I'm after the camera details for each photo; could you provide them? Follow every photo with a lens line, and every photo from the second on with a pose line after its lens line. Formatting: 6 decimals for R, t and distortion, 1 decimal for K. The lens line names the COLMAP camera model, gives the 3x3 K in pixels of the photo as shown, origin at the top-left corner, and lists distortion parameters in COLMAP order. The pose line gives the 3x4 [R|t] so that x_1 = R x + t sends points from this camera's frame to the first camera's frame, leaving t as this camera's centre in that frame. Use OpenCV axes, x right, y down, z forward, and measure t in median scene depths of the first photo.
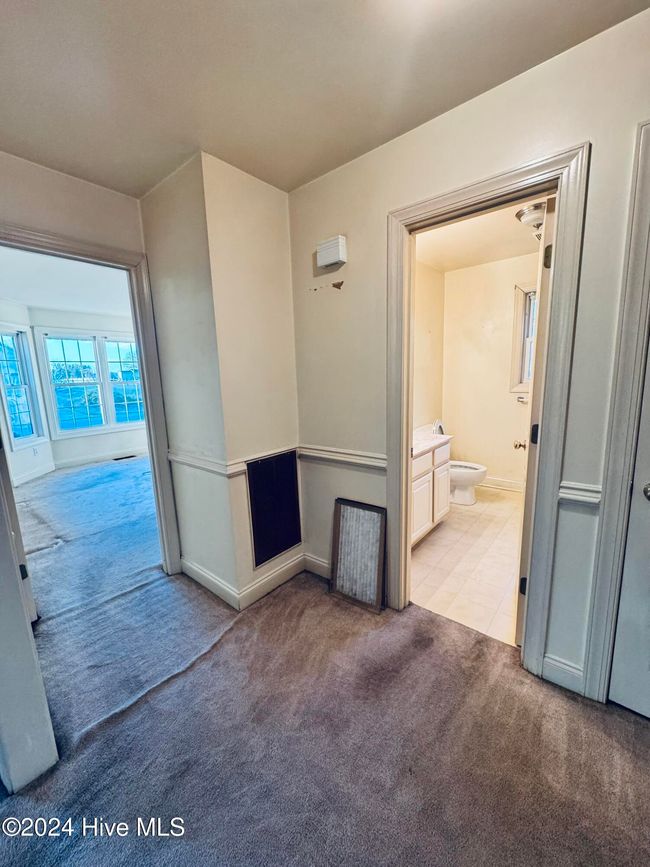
lens RADIAL K [[346.7, 0, 321.9], [0, 346.7, 437.6], [0, 0, 1]] dist [-0.001869, 0.000102]
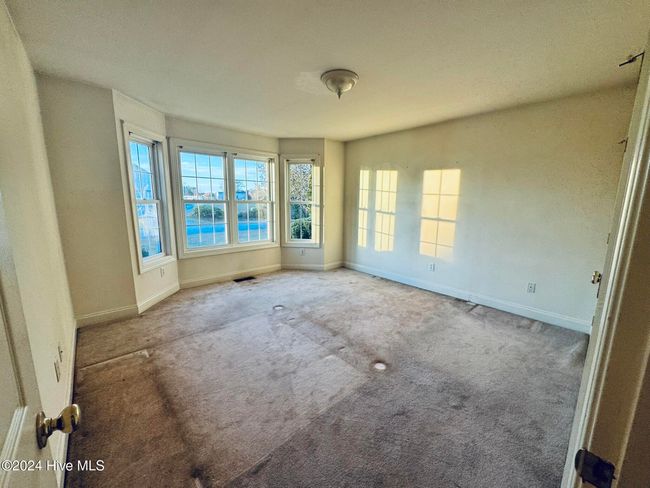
lens RADIAL K [[261.2, 0, 326.0], [0, 261.2, 245.5], [0, 0, 1]] dist [-0.008108, 0.000763]
pose [[0.990478, 0.066367, -0.120618, -0.326284], [-0.066462, 0.997784, 0.003239, -0.065249], [0.120566, 0.004808, 0.992694, 0.374593]]
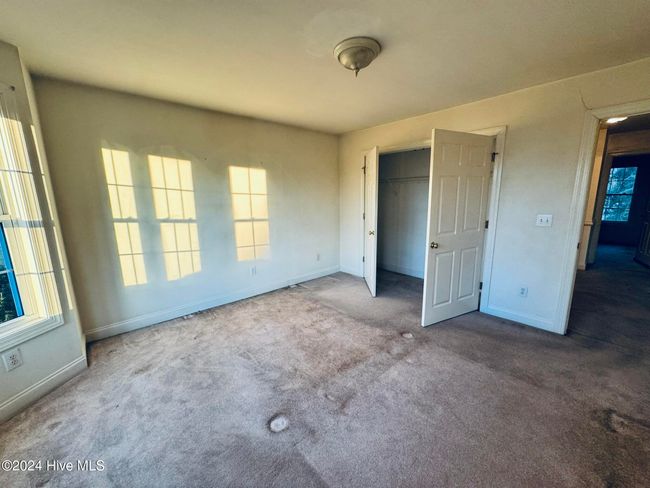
lens RADIAL K [[261.2, 0, 324.3], [0, 261.2, 243.7], [0, 0, 1]] dist [-0.008108, 0.000763]
pose [[0.132261, -0.149051, 0.979944, -0.814001], [0.182682, 0.975359, 0.123697, -0.153121], [-0.974235, 0.162658, 0.156231, 0.893263]]
